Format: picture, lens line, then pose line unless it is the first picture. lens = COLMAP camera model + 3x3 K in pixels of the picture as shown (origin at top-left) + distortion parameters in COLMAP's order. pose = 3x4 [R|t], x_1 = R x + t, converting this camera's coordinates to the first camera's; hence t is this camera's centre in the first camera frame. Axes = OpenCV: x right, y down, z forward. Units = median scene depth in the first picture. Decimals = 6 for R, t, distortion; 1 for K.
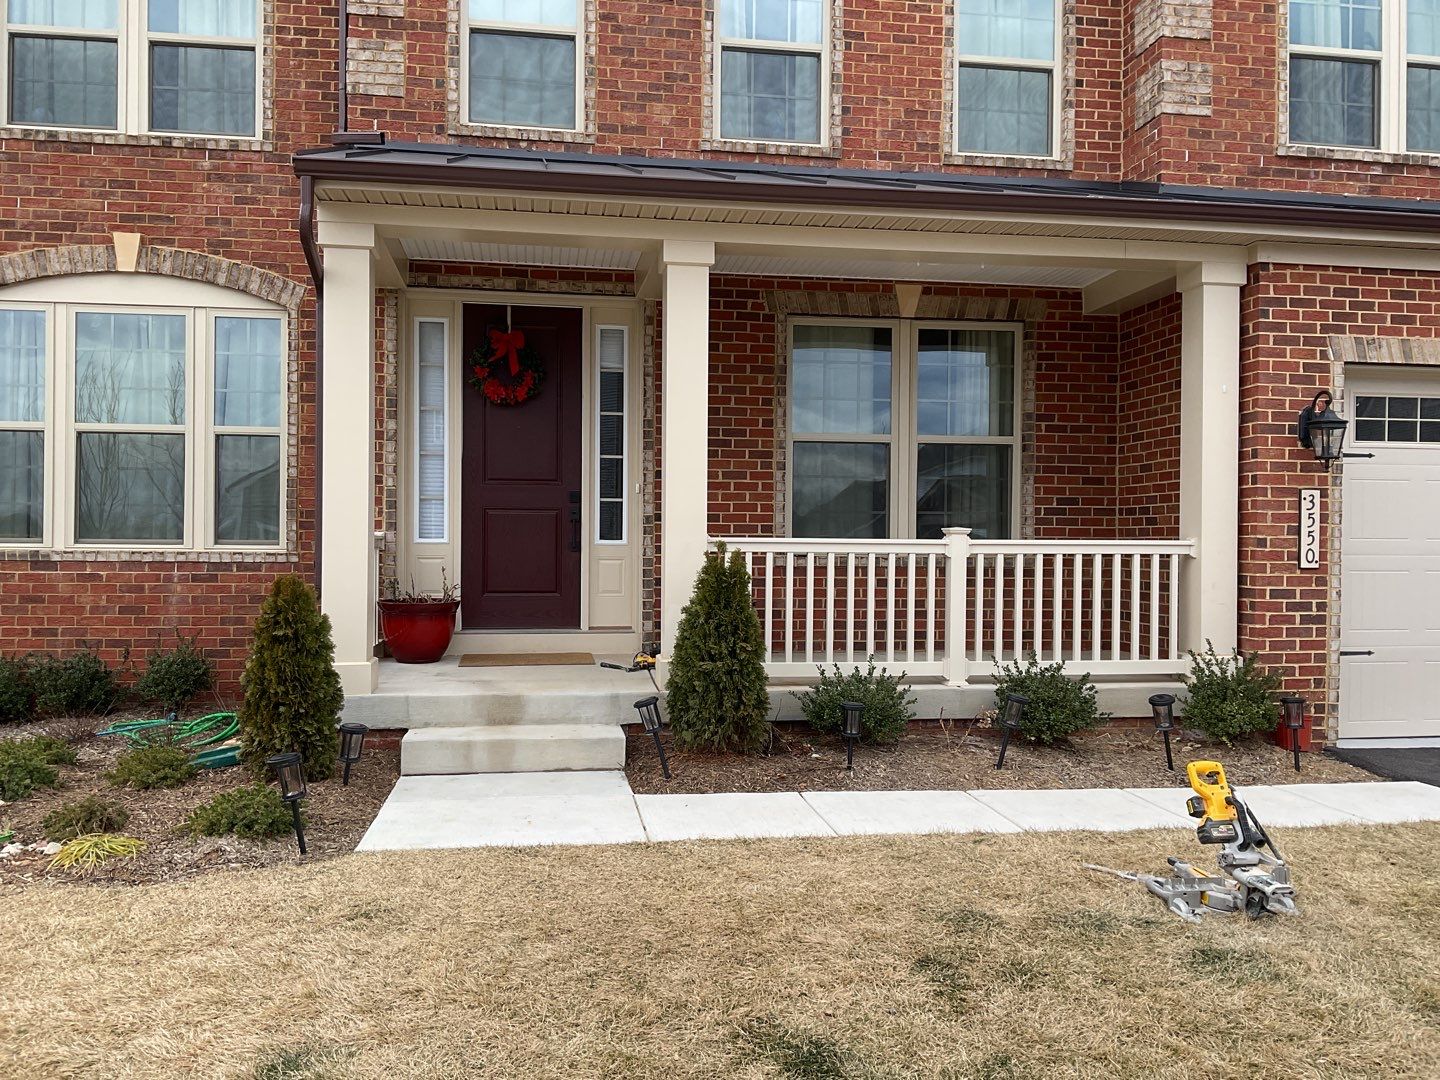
lens RADIAL K [[1181.0, 0, 720.0], [0, 1181.0, 540.0], [0, 0, 1]] dist [0.108174, -0.208427]
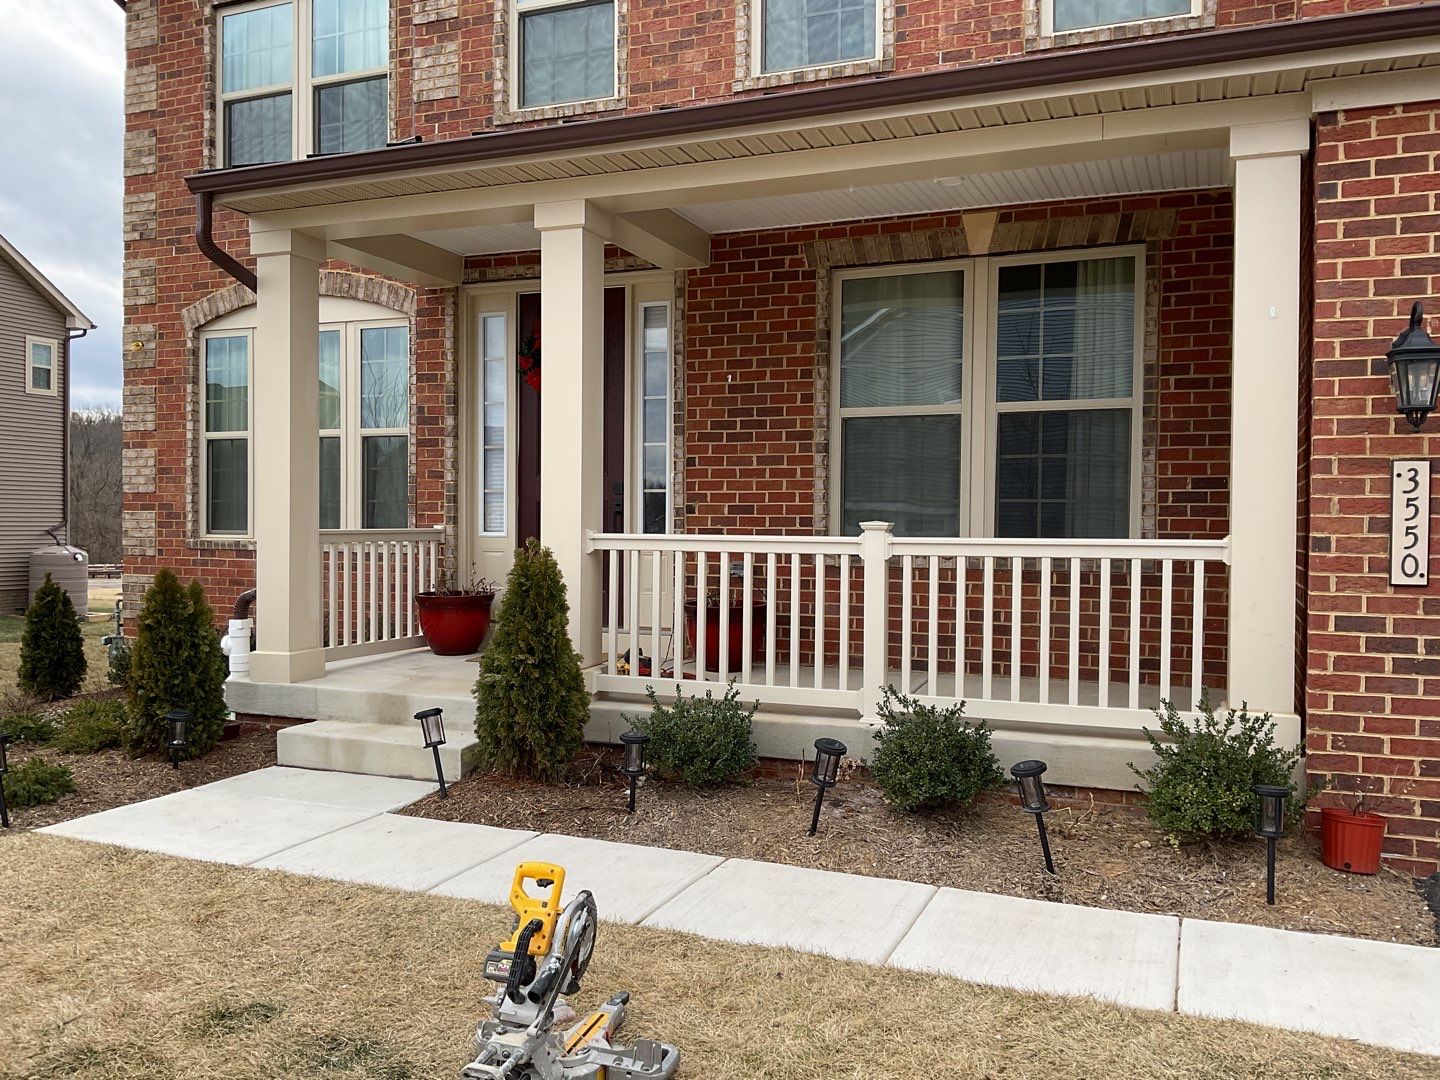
lens RADIAL K [[1181.0, 0, 720.0], [0, 1181.0, 540.0], [0, 0, 1]] dist [0.108174, -0.208427]
pose [[0.857337, 0.006901, -0.514709, 0.433026], [-0.001279, 0.999936, 0.011276, -0.005907], [0.514753, -0.009009, 0.857291, 0.233526]]
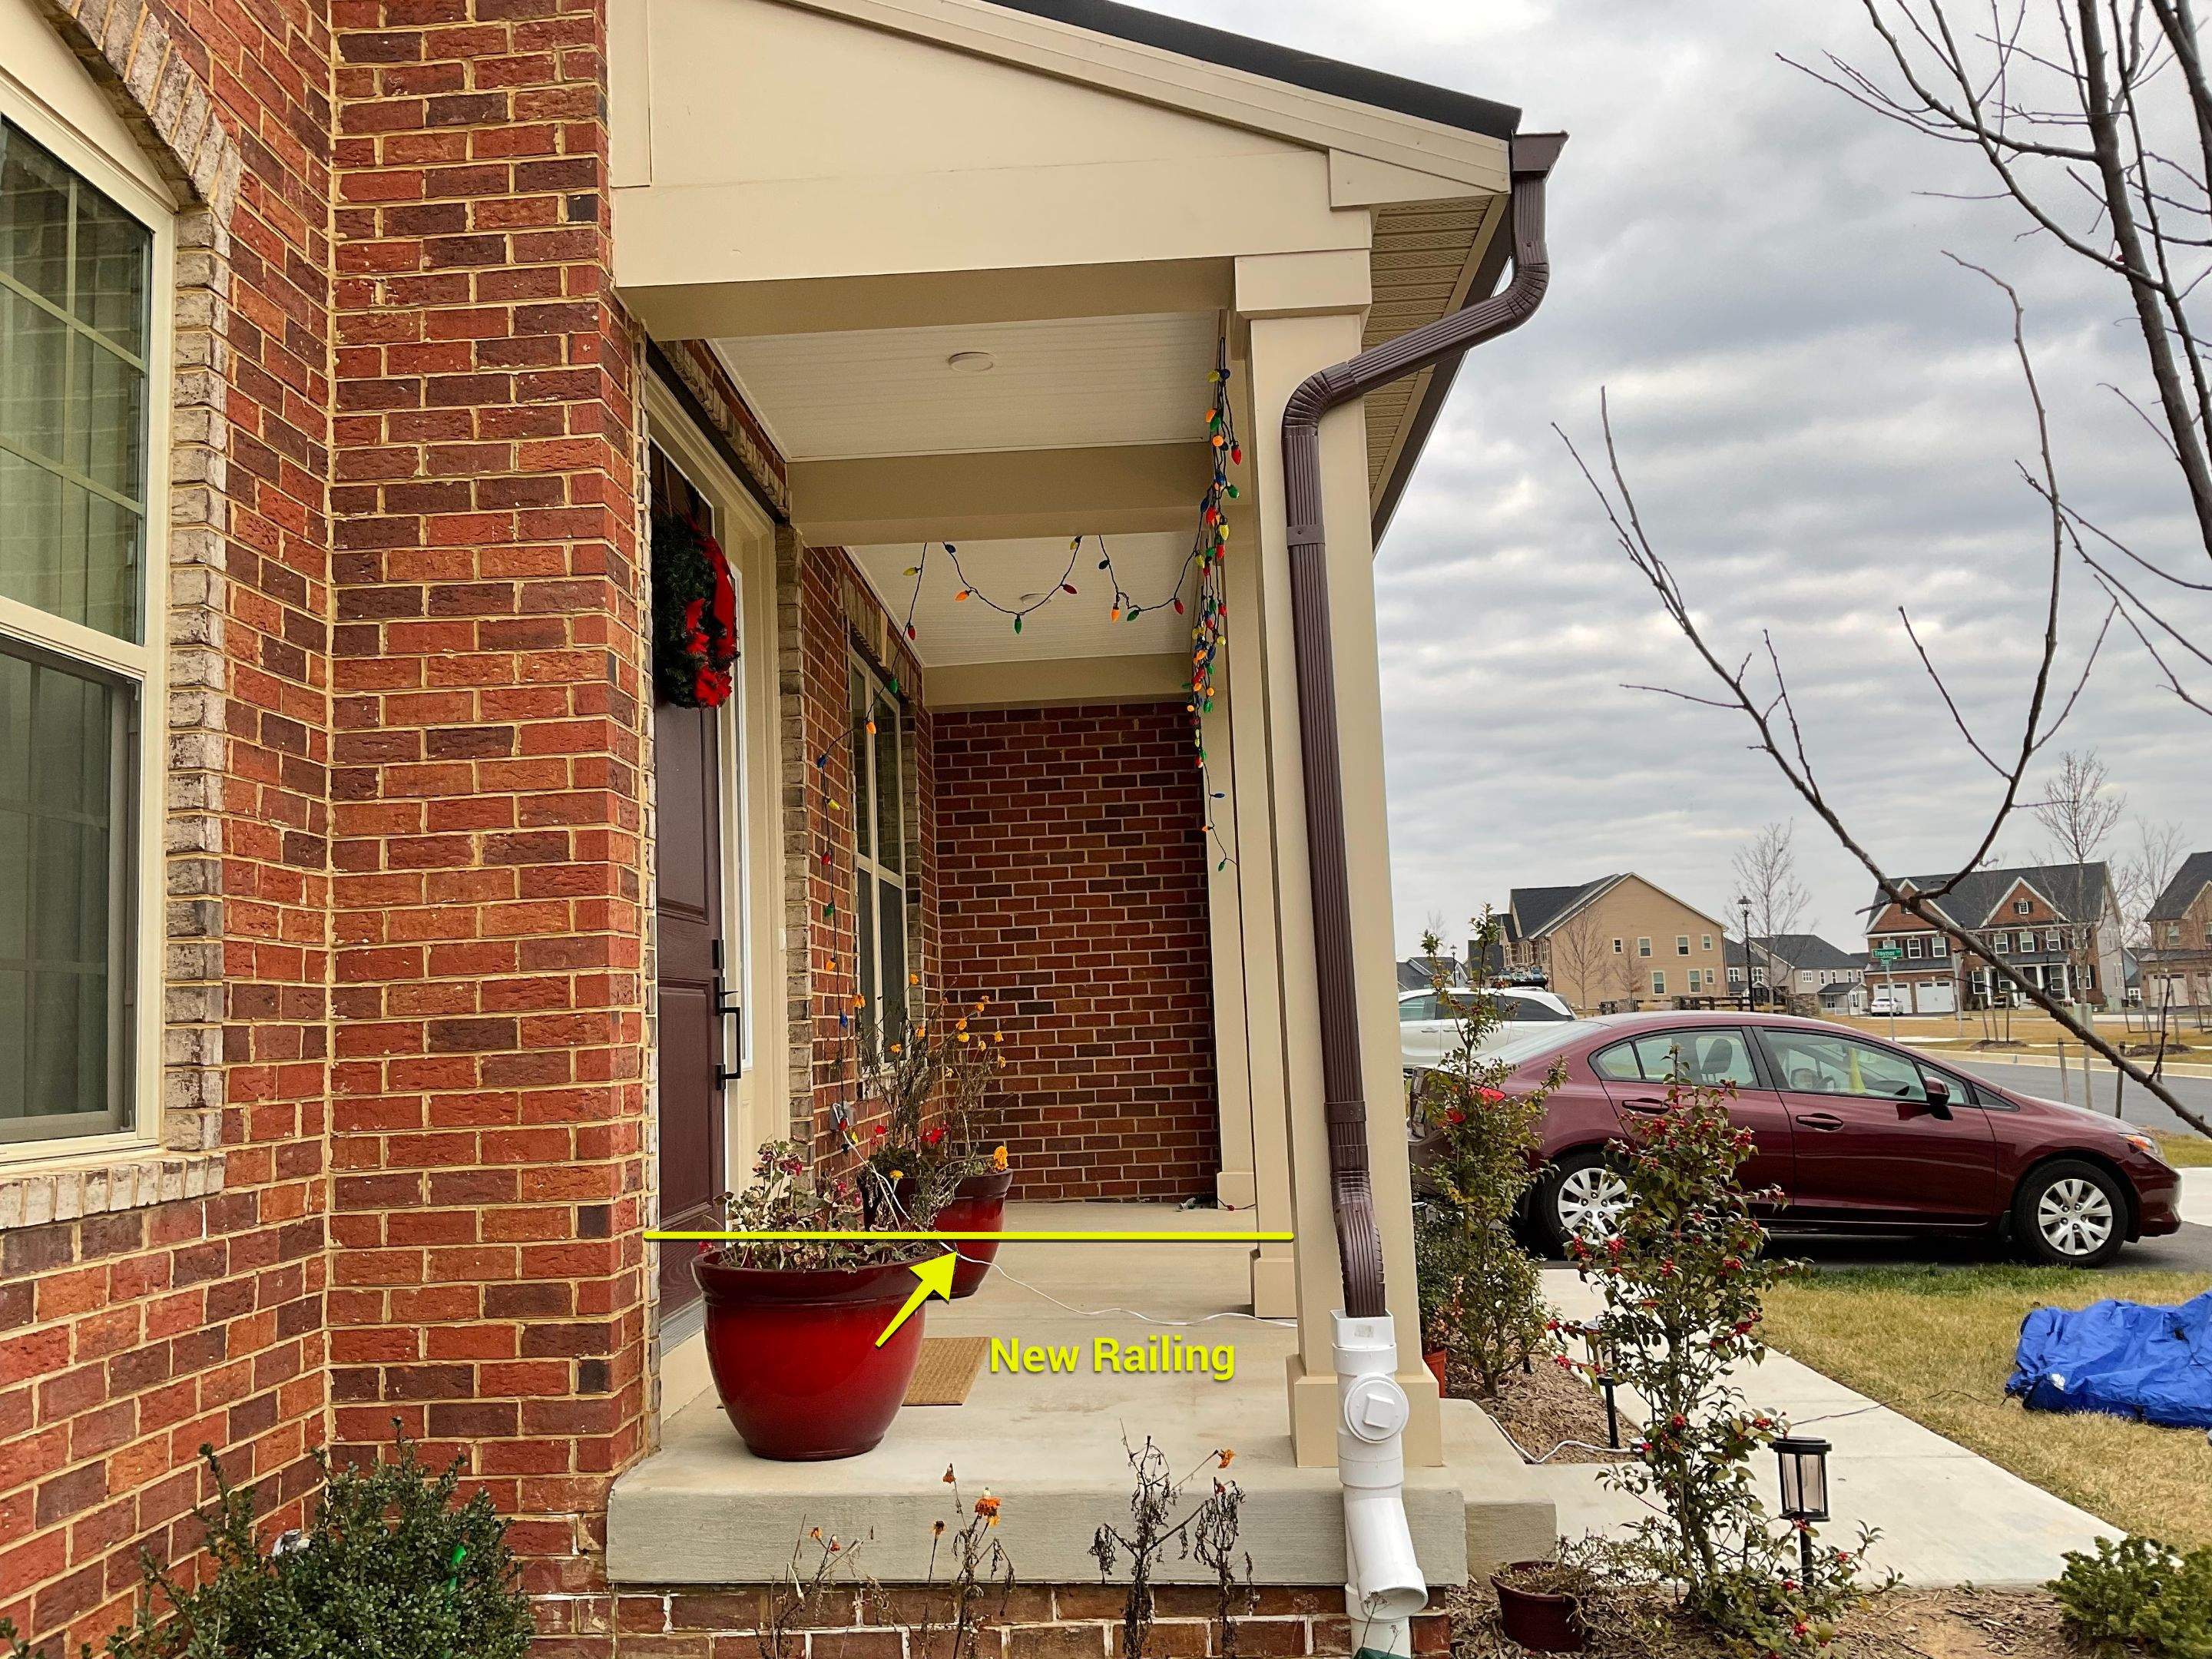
lens RADIAL K [[1814.2, 0, 1106.0], [0, 1814.2, 829.5], [0, 0, 1]] dist [0.108174, -0.208427]
pose [[0.183538, 0.091662, 0.978730, -0.718911], [0.042649, 0.993963, -0.101086, -0.010489], [-0.982087, 0.060295, 0.178521, 0.757566]]
